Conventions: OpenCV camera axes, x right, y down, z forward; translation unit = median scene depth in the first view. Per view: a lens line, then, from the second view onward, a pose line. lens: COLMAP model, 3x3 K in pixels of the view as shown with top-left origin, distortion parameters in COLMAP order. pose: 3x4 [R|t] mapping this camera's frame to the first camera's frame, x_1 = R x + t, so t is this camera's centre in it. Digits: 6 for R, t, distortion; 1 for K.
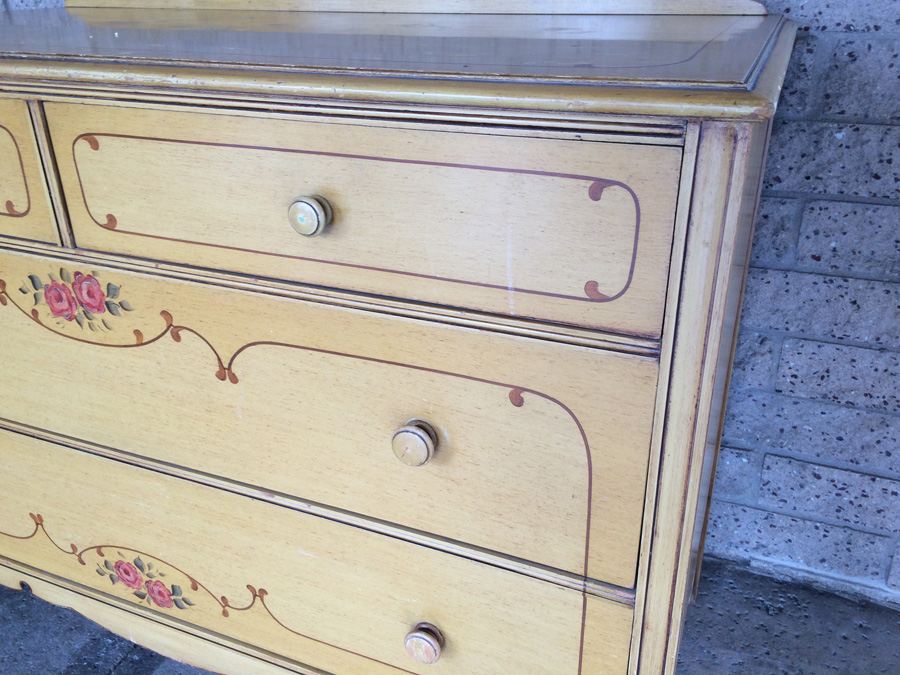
lens RADIAL K [[784.1, 0, 455.4], [0, 784.1, 336.9], [0, 0, 1]] dist [0.078766, -0.108487]
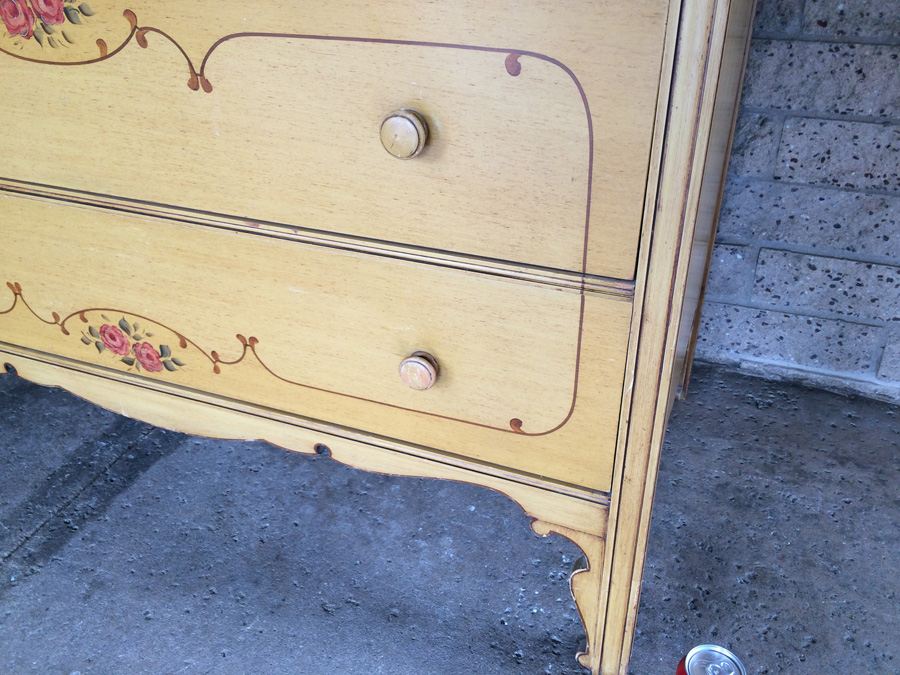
lens RADIAL K [[784.1, 0, 457.3], [0, 784.1, 342.3], [0, 0, 1]] dist [0.078766, -0.108487]
pose [[0.999700, -0.017503, 0.017126, -0.007320], [0.015283, 0.992396, 0.122137, 0.221401], [-0.019134, -0.121839, 0.992365, 0.027181]]
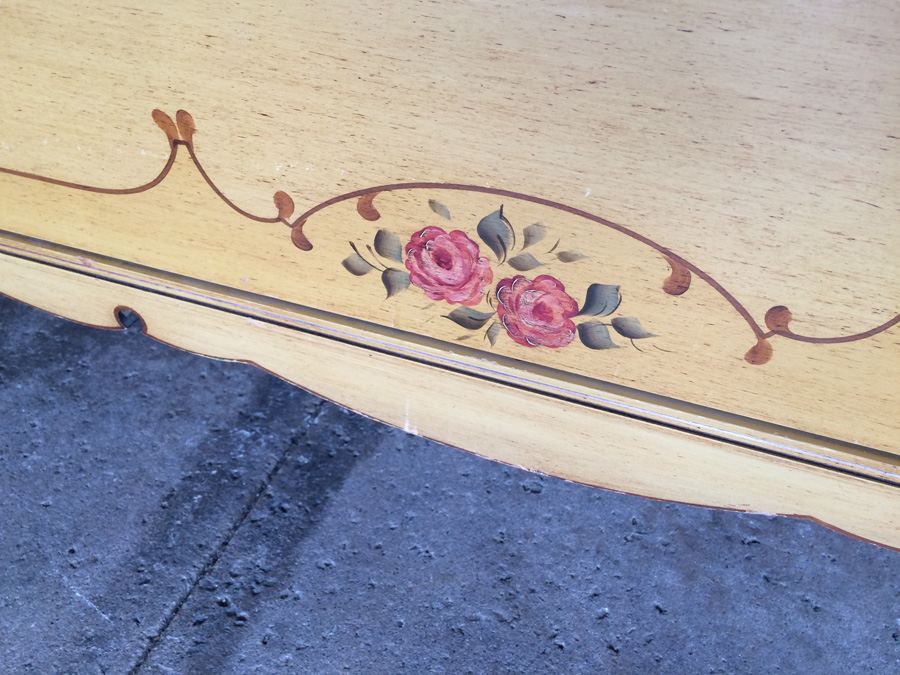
lens RADIAL K [[784.1, 0, 450.3], [0, 784.1, 345.8], [0, 0, 1]] dist [0.078766, -0.108487]
pose [[0.998221, -0.010160, 0.058752, -0.504709], [-0.005075, 0.967319, 0.253513, 0.280550], [-0.059408, -0.253360, 0.965546, 0.727340]]
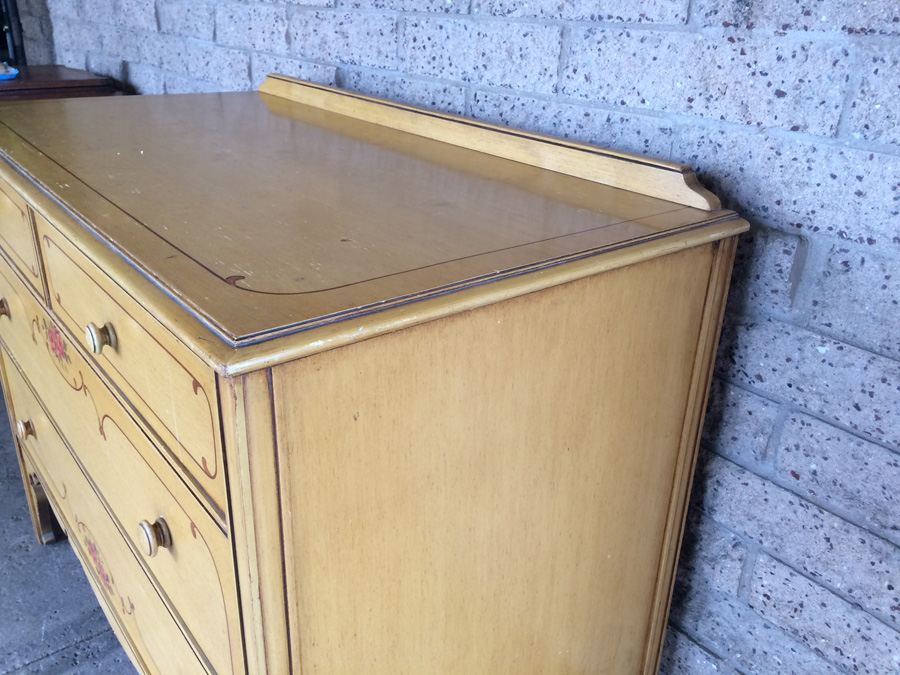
lens RADIAL K [[784.1, 0, 447.1], [0, 784.1, 337.8], [0, 0, 1]] dist [0.078766, -0.108487]
pose [[0.874203, 0.234410, -0.425231, 0.646148], [-0.246610, 0.968738, 0.027030, -0.247948], [0.418273, 0.081237, 0.904681, 0.056881]]
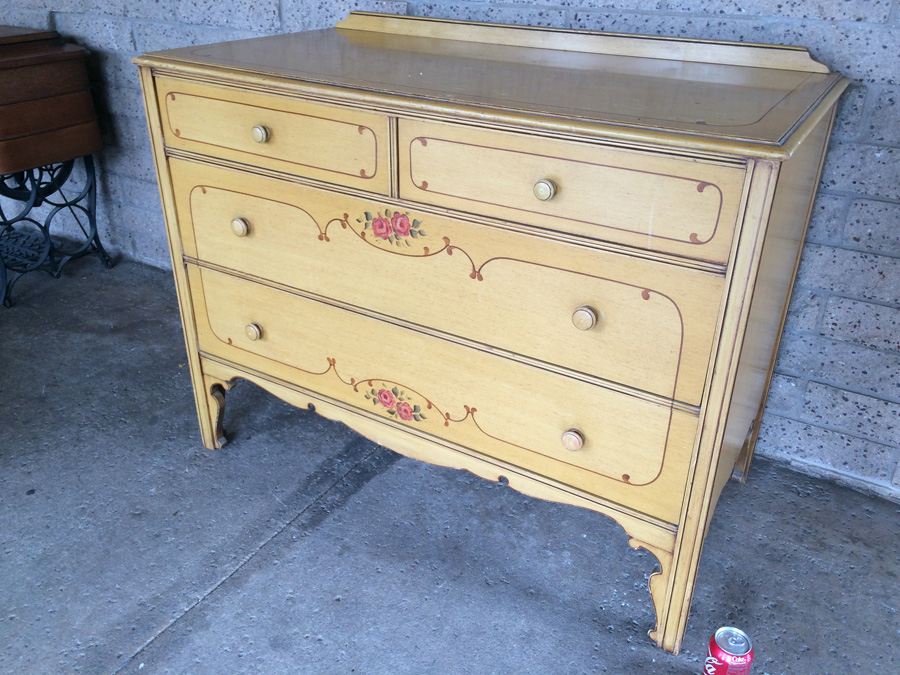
lens RADIAL K [[784.1, 0, 451.0], [0, 784.1, 337.2], [0, 0, 1]] dist [0.078766, -0.108487]
pose [[0.989778, 0.089199, -0.111281, -0.125607], [-0.084766, 0.995431, 0.043960, 0.103854], [0.114694, -0.034078, 0.992816, -0.705018]]
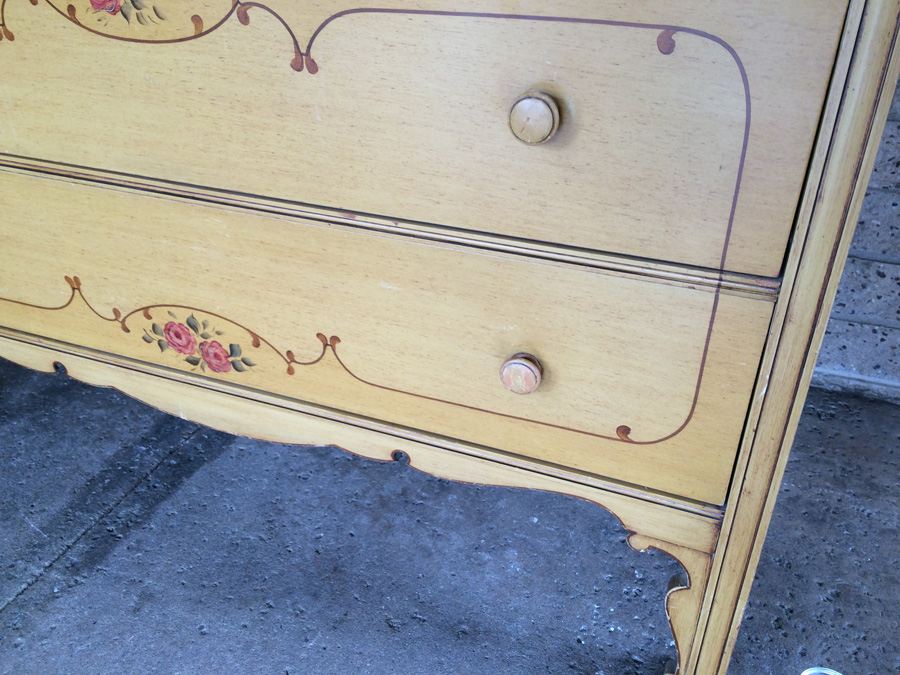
lens RADIAL K [[784.1, 0, 451.9], [0, 784.1, 339.7], [0, 0, 1]] dist [0.078766, -0.108487]
pose [[0.999592, -0.004233, 0.028265, -0.139745], [0.001171, 0.994204, 0.107500, 0.236285], [-0.028556, -0.107423, 0.993803, 0.085274]]
